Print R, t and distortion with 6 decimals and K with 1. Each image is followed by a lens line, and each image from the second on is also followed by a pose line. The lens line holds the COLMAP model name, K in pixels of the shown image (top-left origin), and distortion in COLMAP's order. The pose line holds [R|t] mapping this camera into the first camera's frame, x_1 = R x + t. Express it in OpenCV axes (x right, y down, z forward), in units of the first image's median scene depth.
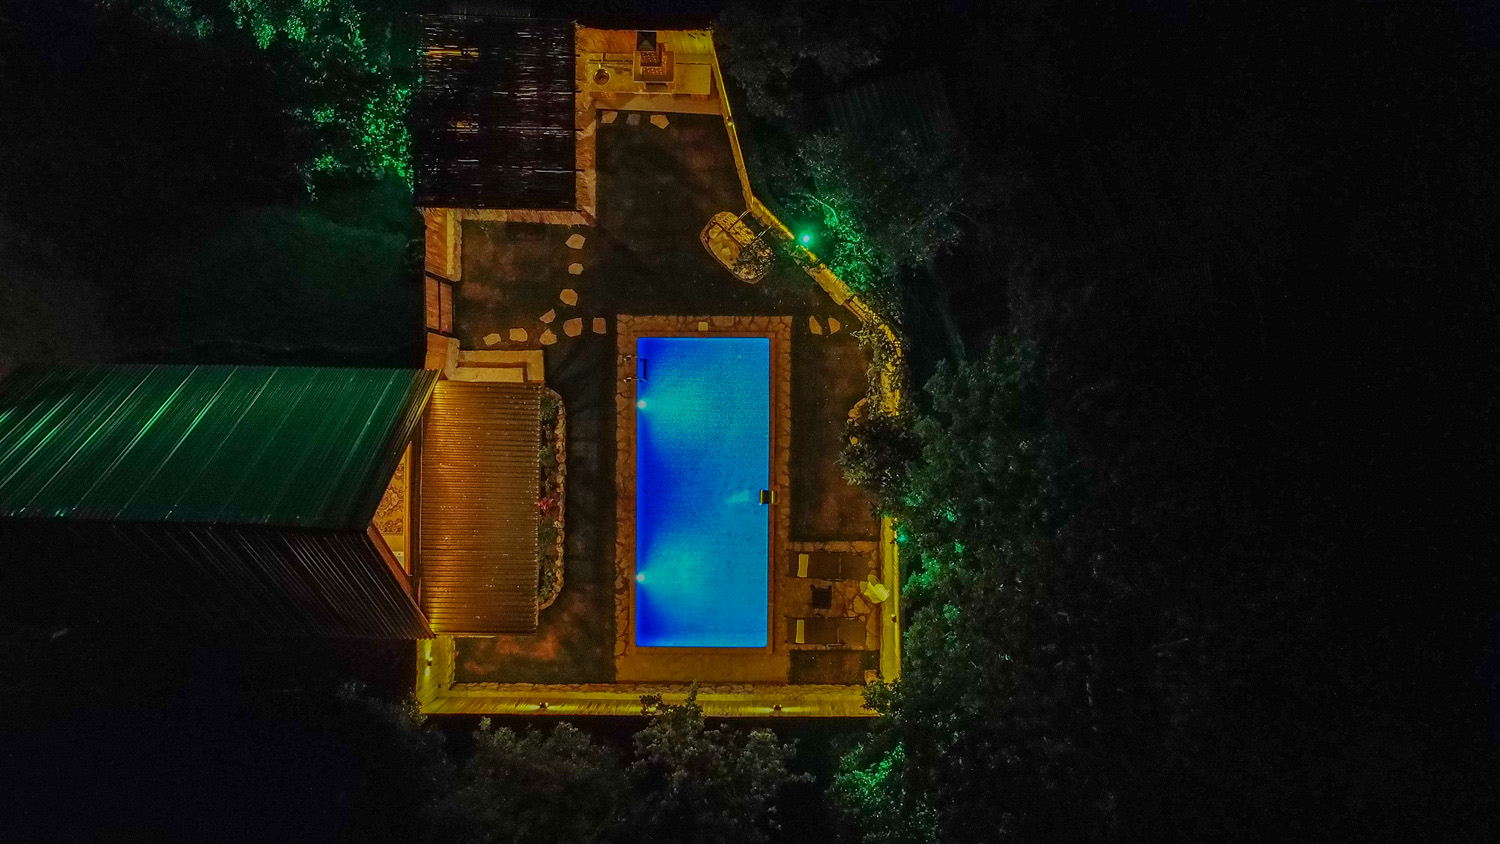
lens RADIAL K [[1082.3, 0, 744.7], [0, 1082.3, 422.4], [0, 0, 1]] dist [-0.029936, 0.001063]
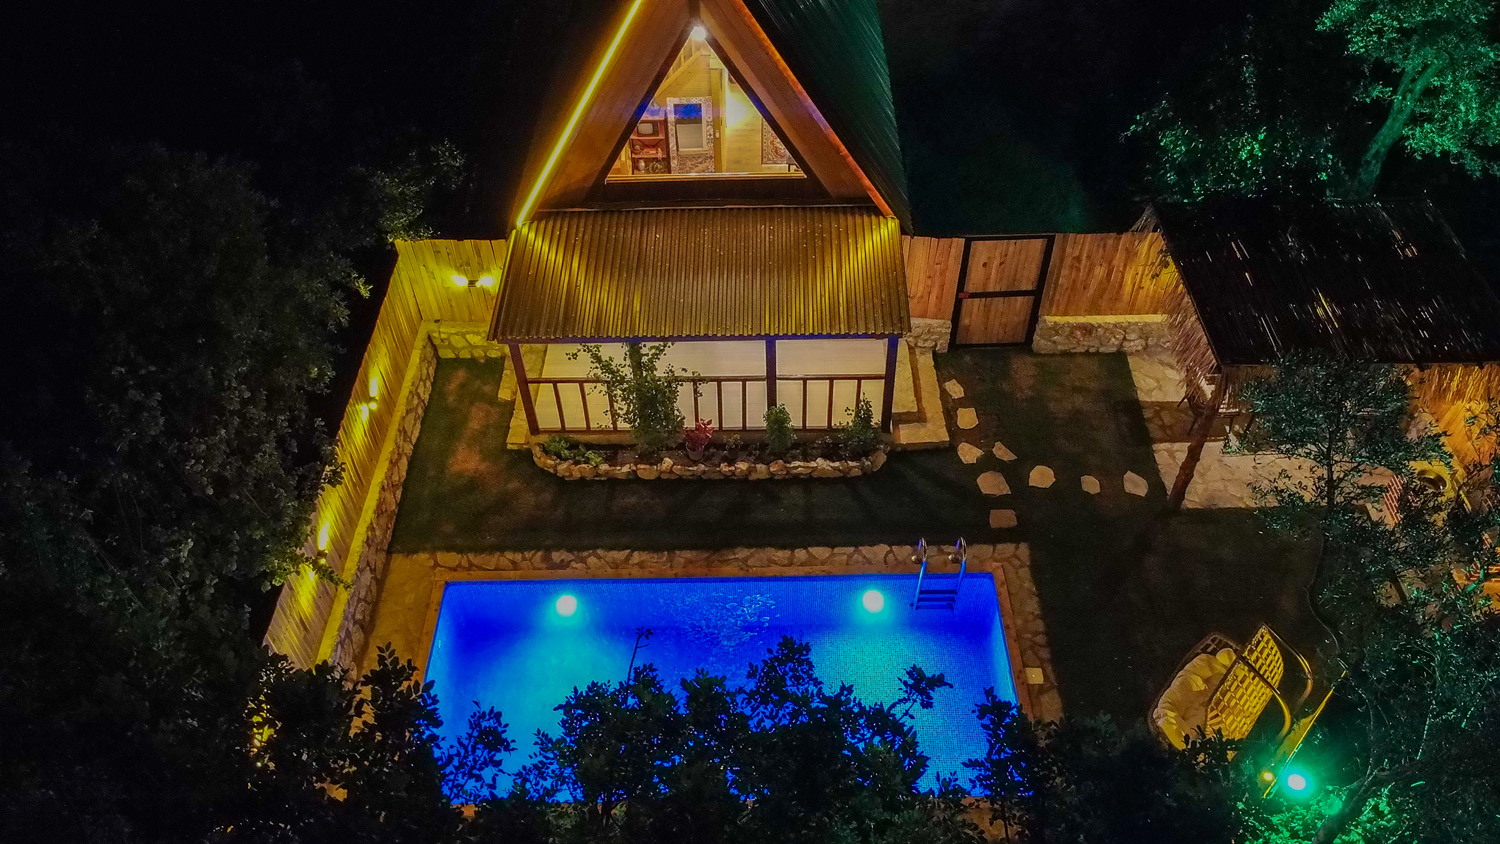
lens RADIAL K [[1082.3, 0, 754.6], [0, 1082.3, 423.4], [0, 0, 1]] dist [-0.029936, 0.001063]
pose [[0.013964, 0.738507, -0.674102, 0.221976], [-0.999902, 0.010072, -0.009679, 0.050761], [-0.000359, 0.674171, 0.738575, 0.530688]]
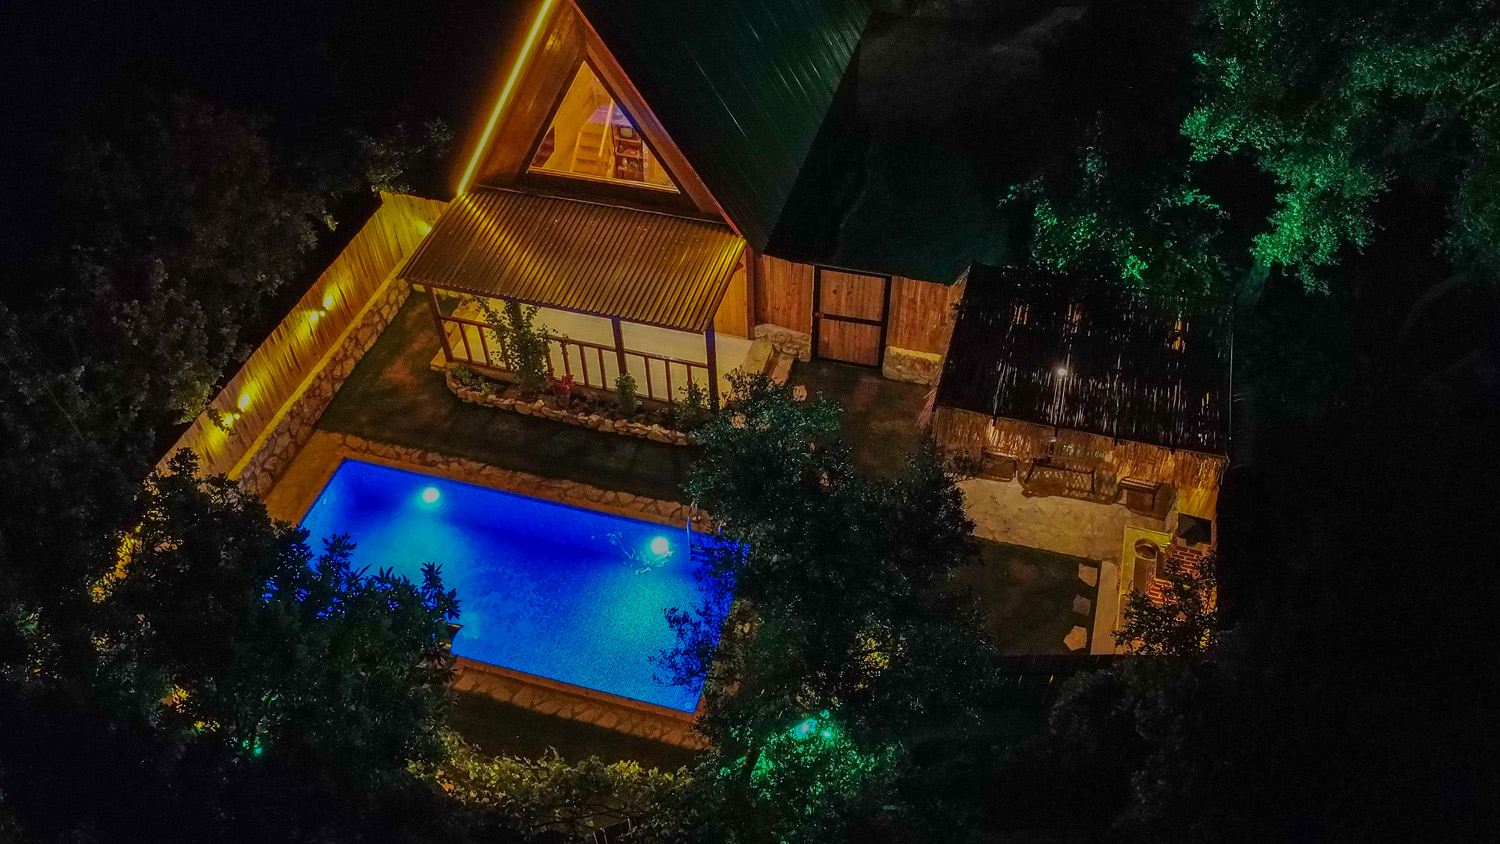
lens RADIAL K [[1082.3, 0, 749.6], [0, 1082.3, 422.6], [0, 0, 1]] dist [-0.029936, 0.001063]
pose [[-0.258400, 0.716765, -0.647670, 0.284770], [-0.966031, -0.189140, 0.176099, -0.181744], [0.003722, 0.671173, 0.741291, 0.448635]]
